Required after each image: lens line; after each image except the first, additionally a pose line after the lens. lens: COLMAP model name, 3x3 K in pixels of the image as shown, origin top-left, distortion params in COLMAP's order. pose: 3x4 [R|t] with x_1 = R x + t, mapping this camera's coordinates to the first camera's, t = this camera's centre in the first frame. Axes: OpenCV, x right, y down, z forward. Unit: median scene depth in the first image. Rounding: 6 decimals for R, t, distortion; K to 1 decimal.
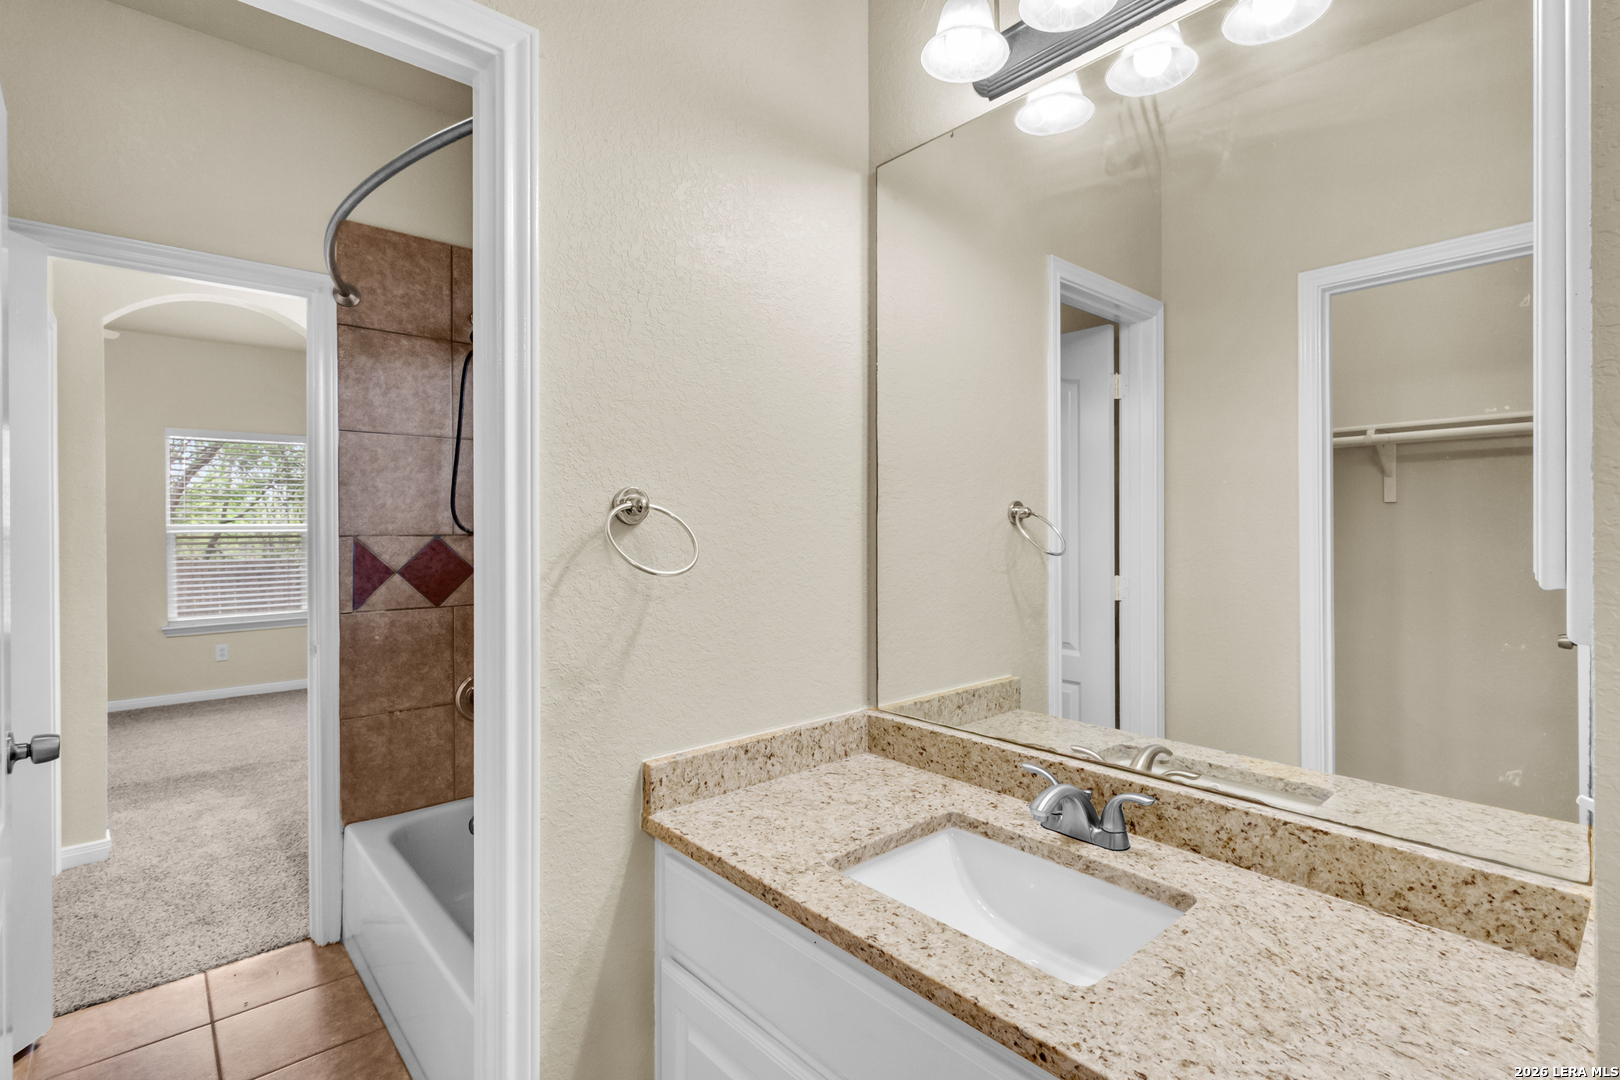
lens RADIAL K [[758.3, 0, 838.3], [0, 758.3, 524.0], [0, 0, 1]] dist [0.002927, 0.000670]
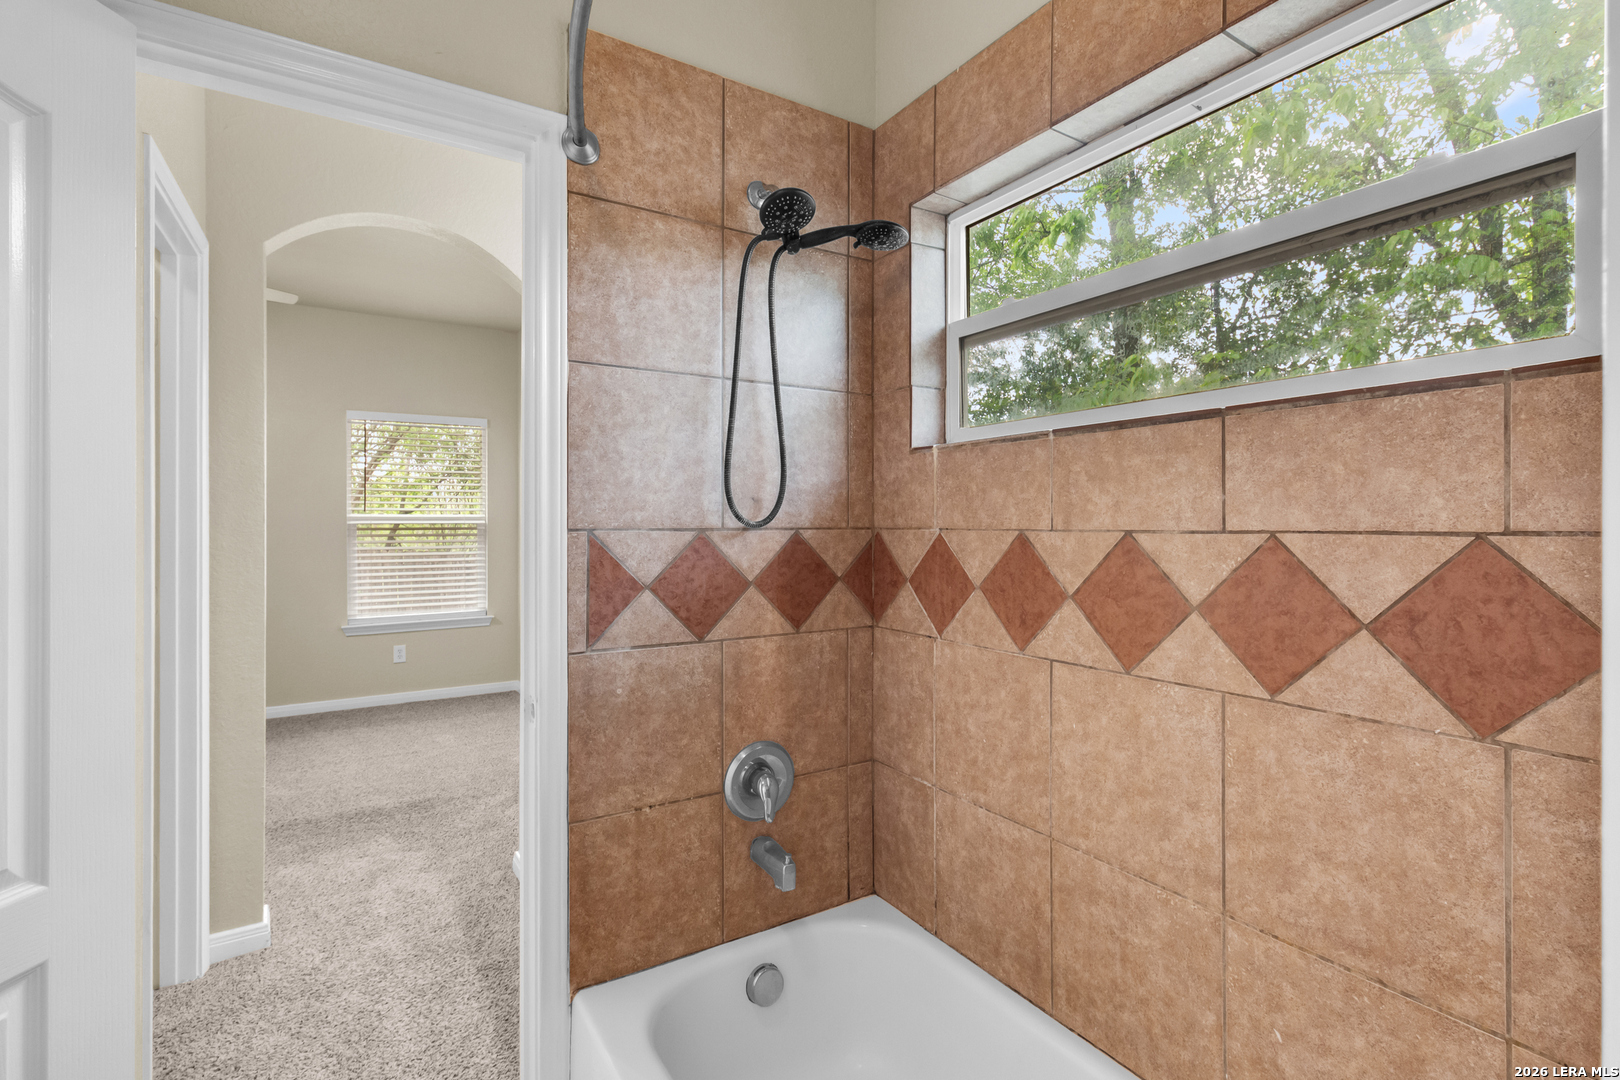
lens RADIAL K [[758.3, 0, 838.3], [0, 758.3, 524.0], [0, 0, 1]] dist [0.002927, 0.000670]
pose [[0.987486, 0.009287, -0.157434, -0.320854], [-0.008830, 0.999955, 0.003605, 0.006817], [0.157460, -0.002170, 0.987523, 0.395112]]
